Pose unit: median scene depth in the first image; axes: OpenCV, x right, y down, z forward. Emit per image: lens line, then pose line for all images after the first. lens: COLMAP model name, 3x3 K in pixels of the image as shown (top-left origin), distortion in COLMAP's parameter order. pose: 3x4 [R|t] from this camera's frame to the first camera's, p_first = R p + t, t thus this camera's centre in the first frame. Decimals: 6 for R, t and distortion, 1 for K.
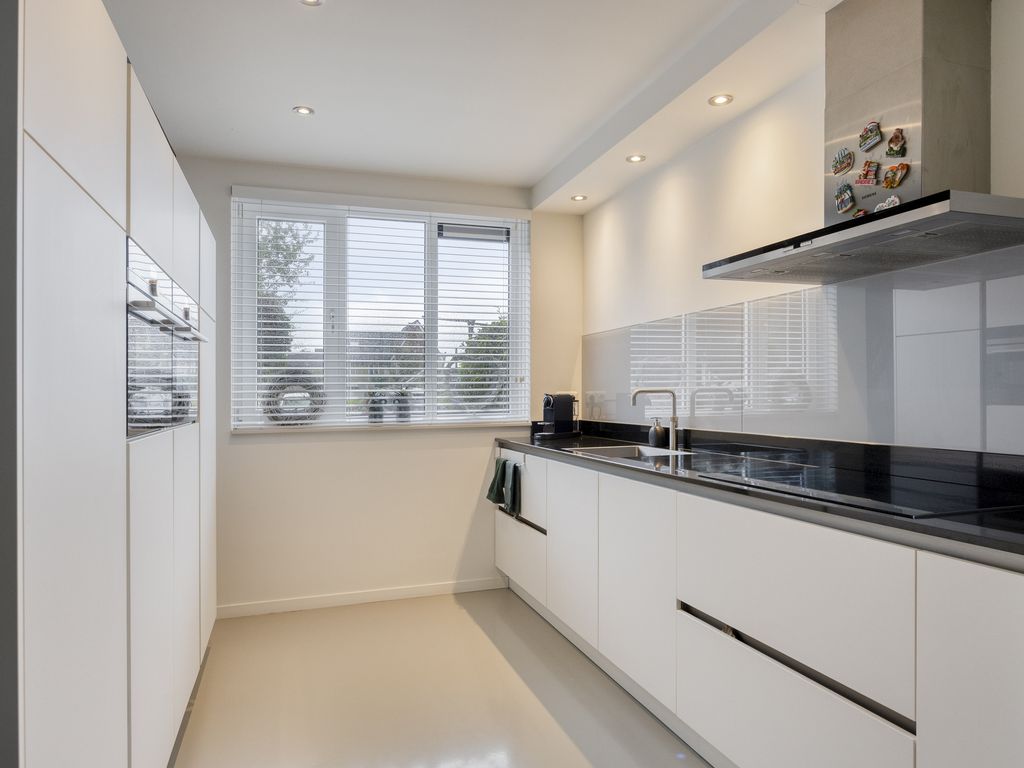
lens RADIAL K [[668.8, 0, 512.0], [0, 668.8, 384.0], [0, 0, 1]] dist [0.000380, 0.000311]
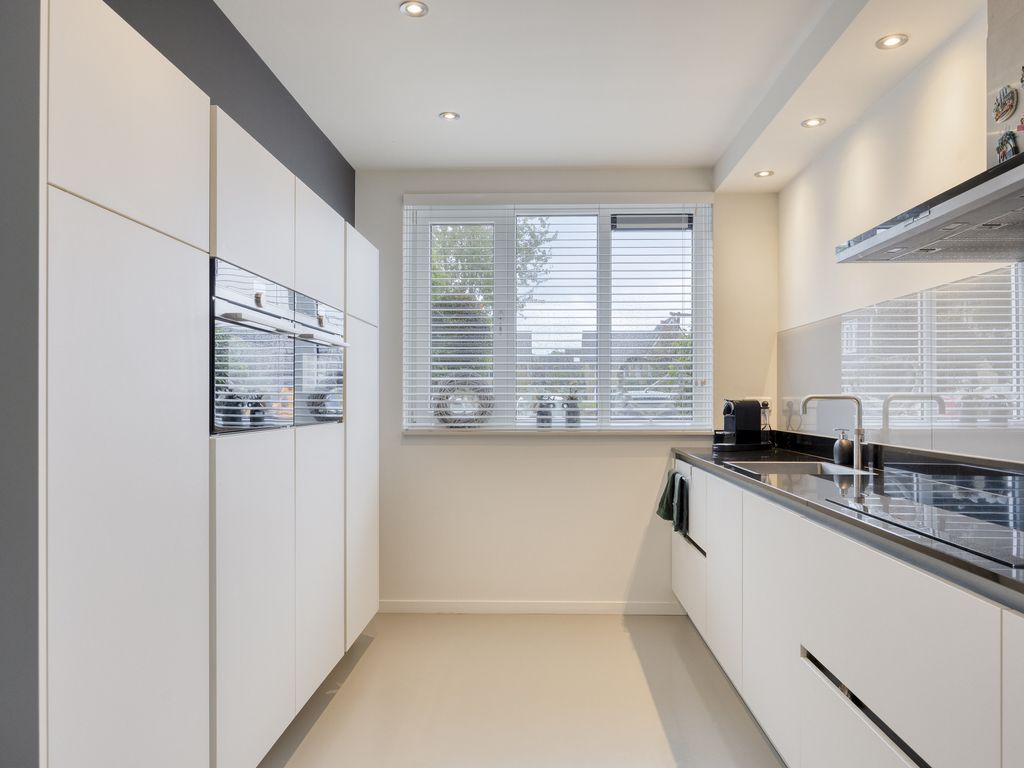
lens RADIAL K [[722.5, 0, 512.0], [0, 722.5, 384.0], [0, 0, 1]] dist [-0.000021, -0.002167]
pose [[0.938850, 0.003636, -0.344306, 0.114137], [-0.005001, 0.999983, -0.003077, -0.001097], [0.344289, 0.004611, 0.938852, 0.009551]]
